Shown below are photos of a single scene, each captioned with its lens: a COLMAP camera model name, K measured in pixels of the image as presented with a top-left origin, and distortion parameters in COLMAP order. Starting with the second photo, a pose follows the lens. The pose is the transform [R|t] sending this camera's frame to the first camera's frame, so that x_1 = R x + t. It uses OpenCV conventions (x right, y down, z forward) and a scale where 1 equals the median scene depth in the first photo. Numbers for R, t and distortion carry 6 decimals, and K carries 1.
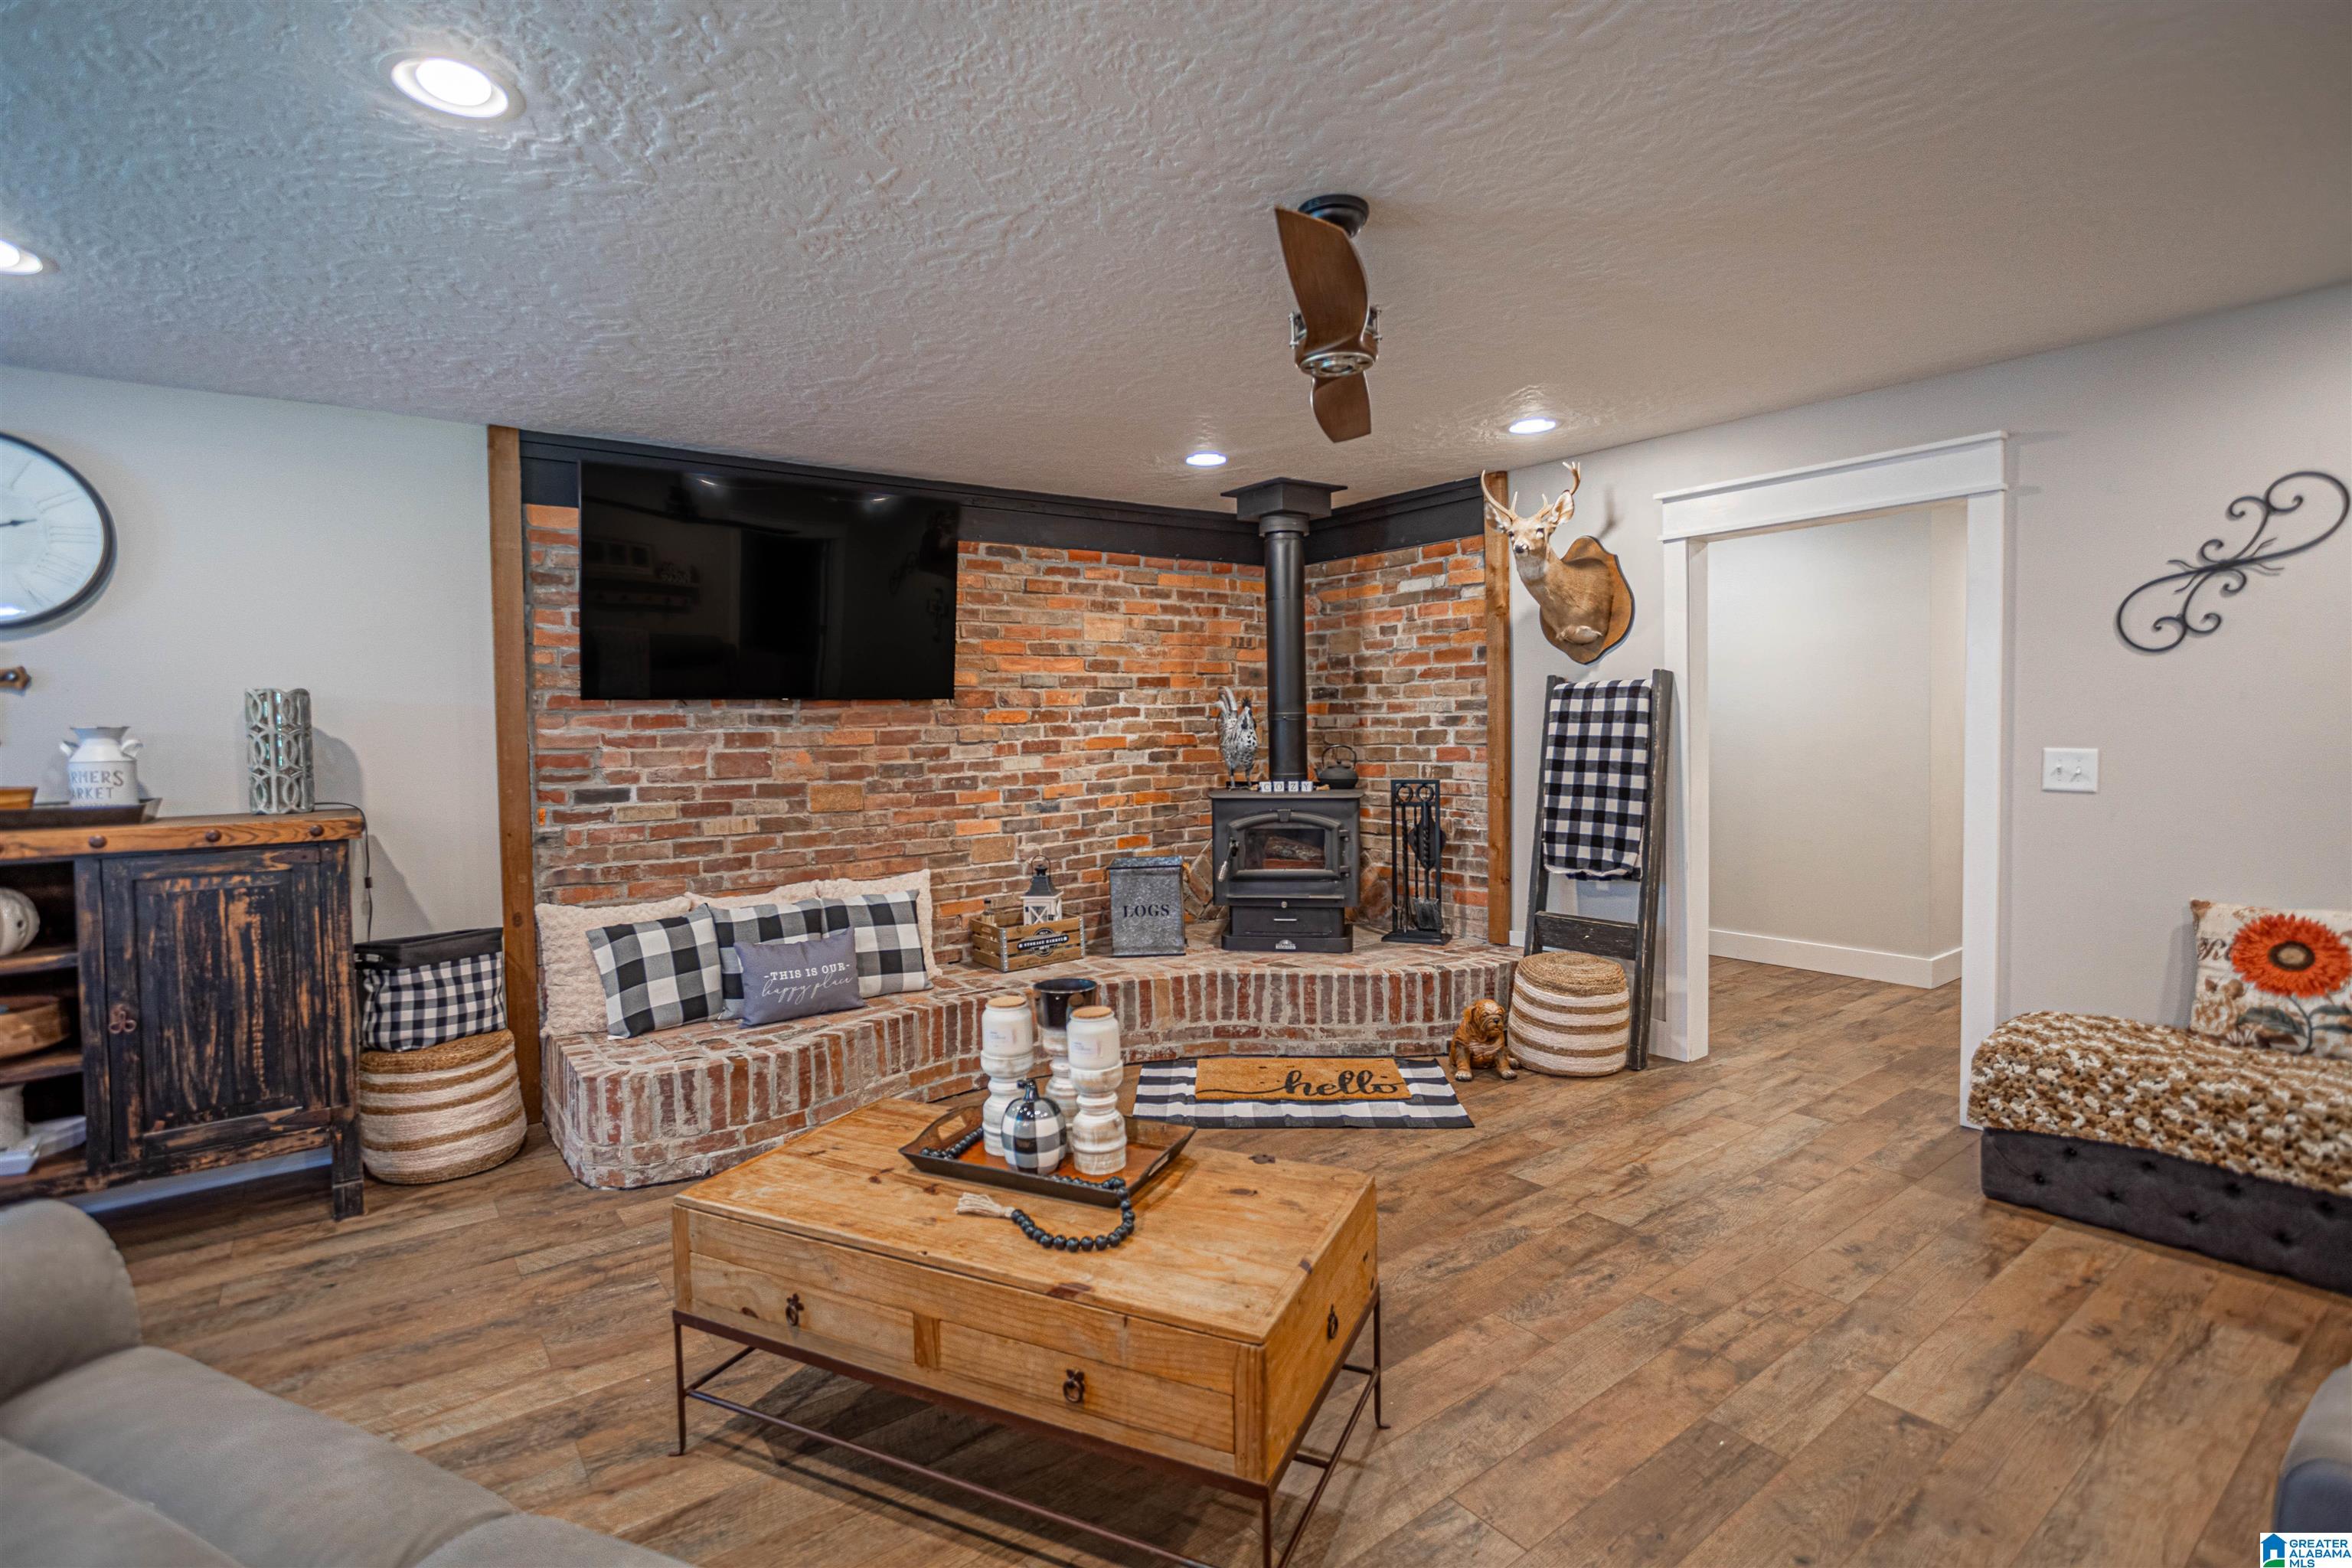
lens RADIAL K [[1118.2, 0, 1158.0], [0, 1118.2, 765.7], [0, 0, 1]] dist [-0.028093, 0.011208]
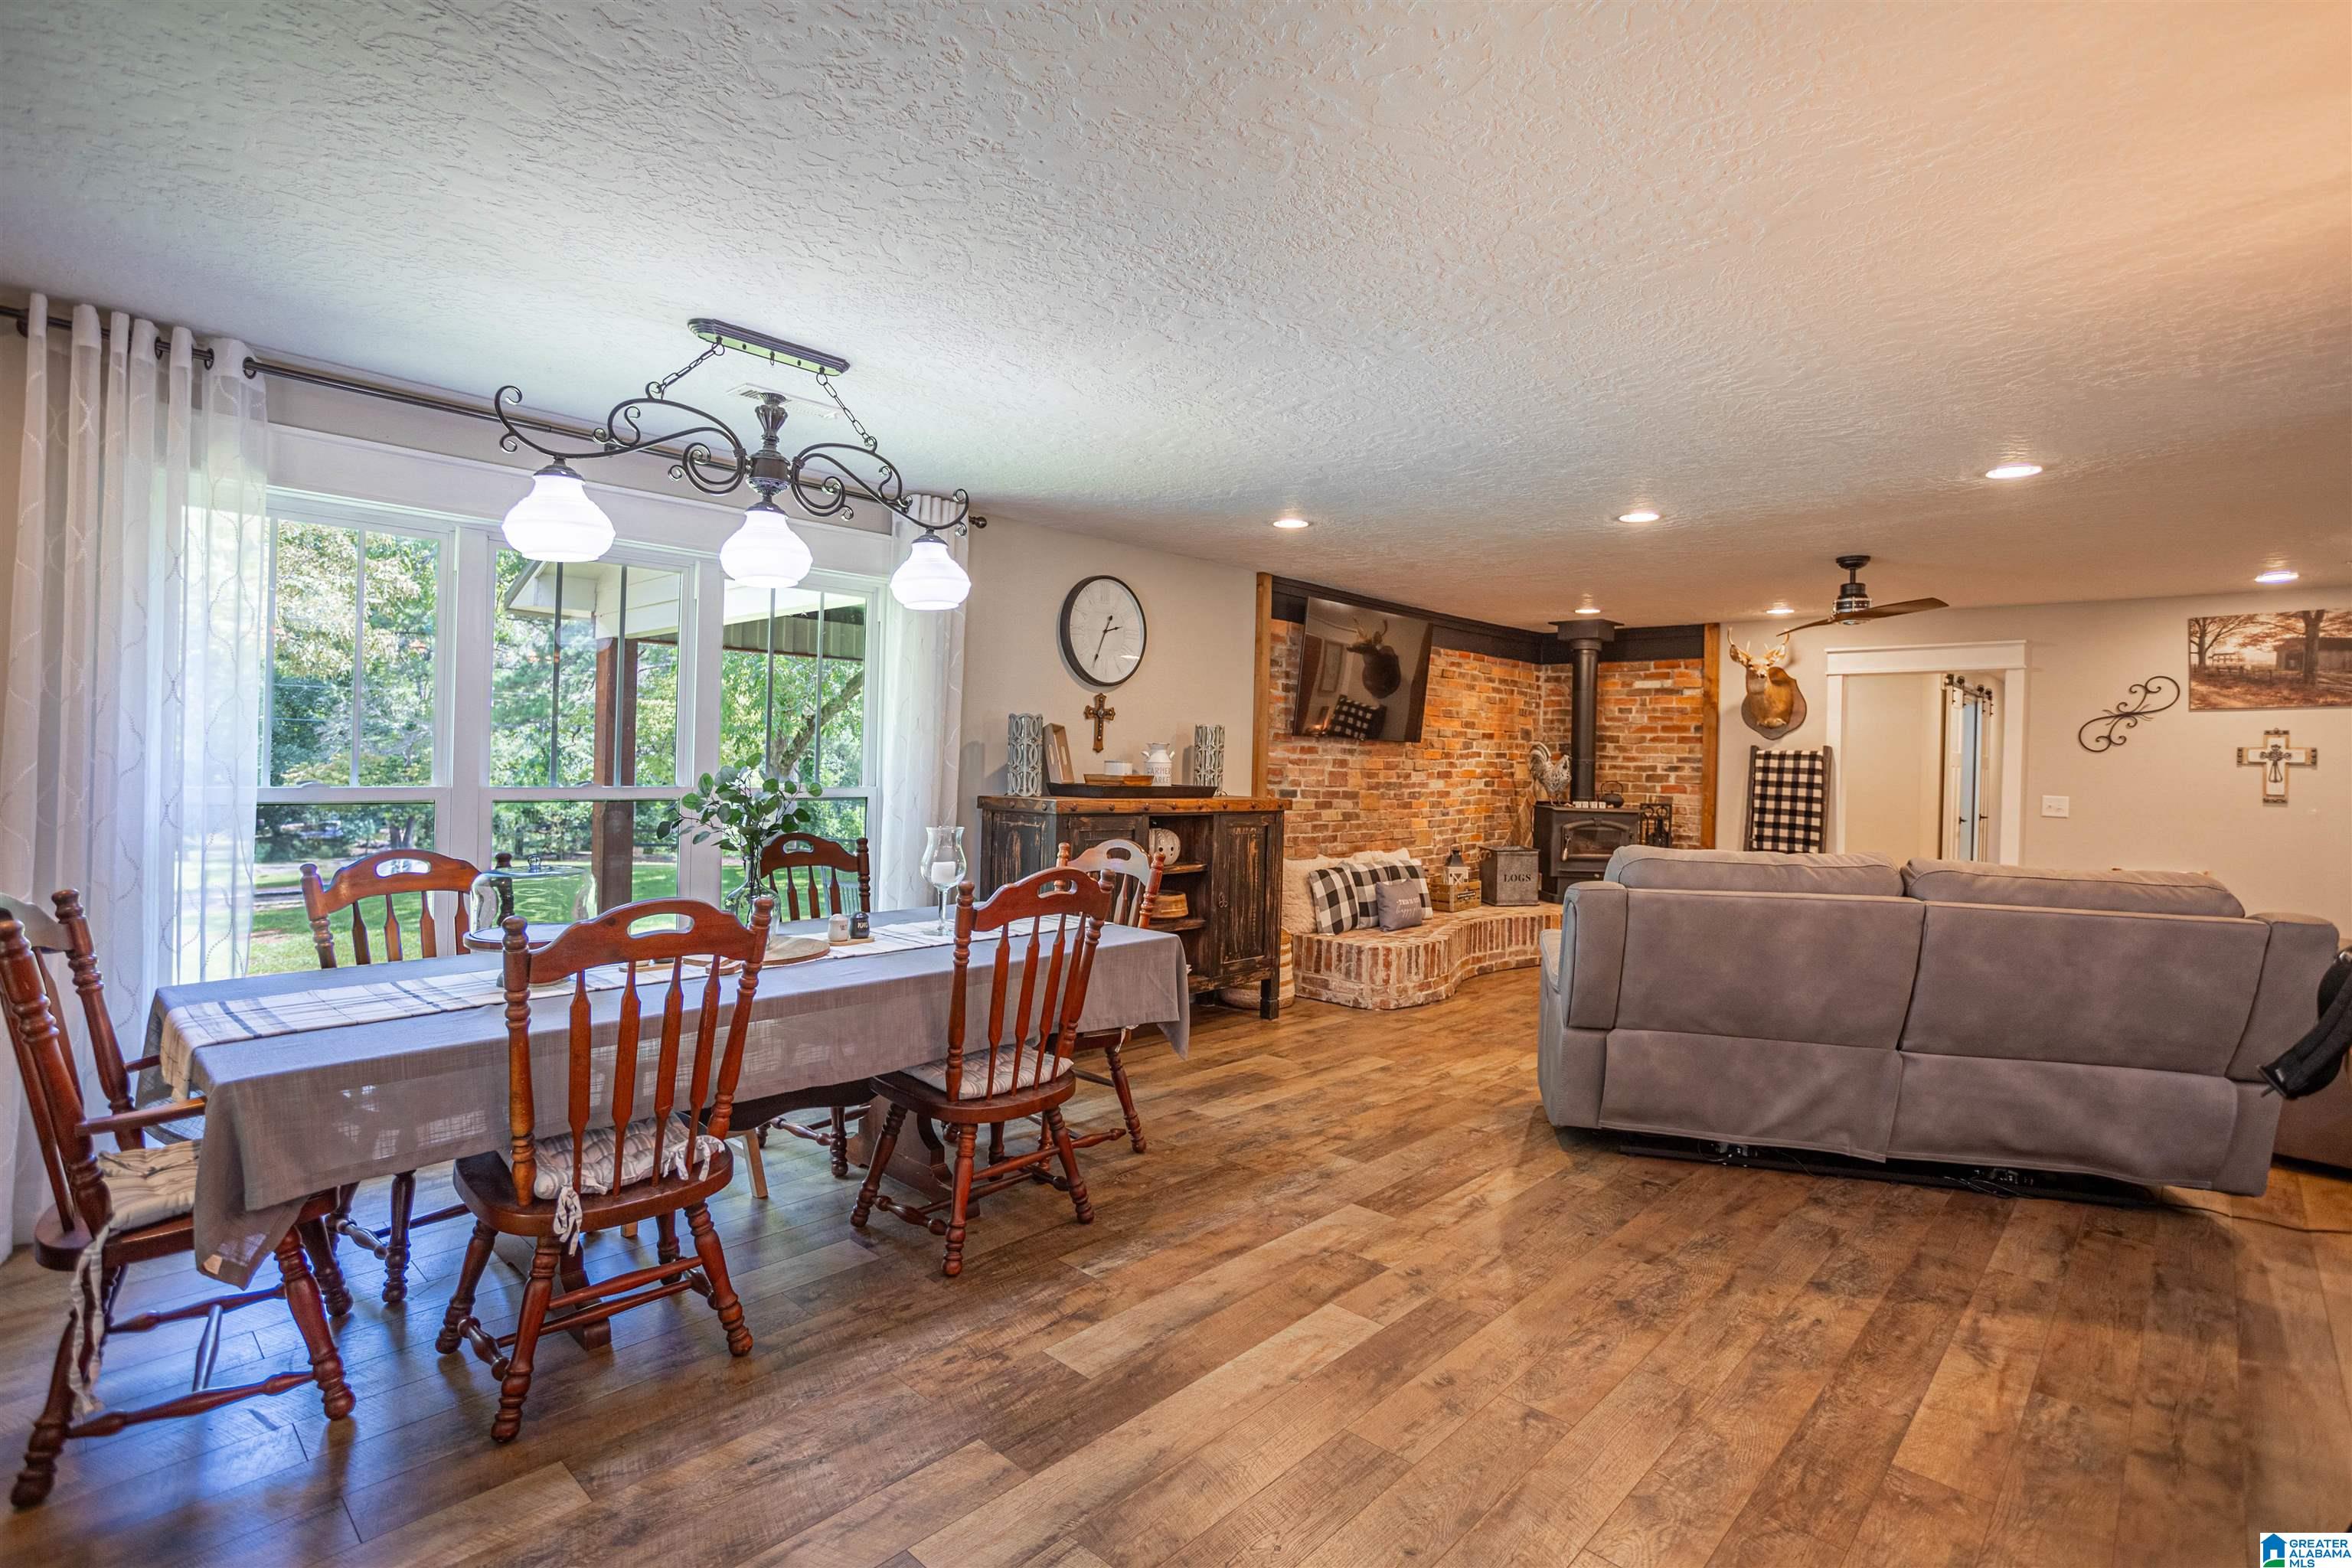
lens RADIAL K [[1118.2, 0, 1156.8], [0, 1118.2, 762.9], [0, 0, 1]] dist [-0.028093, 0.011208]
pose [[0.983506, 0.042666, 0.175774, -0.875015], [-0.037059, 0.998698, -0.035063, 0.041642], [-0.177041, 0.027970, 0.983806, -0.540758]]
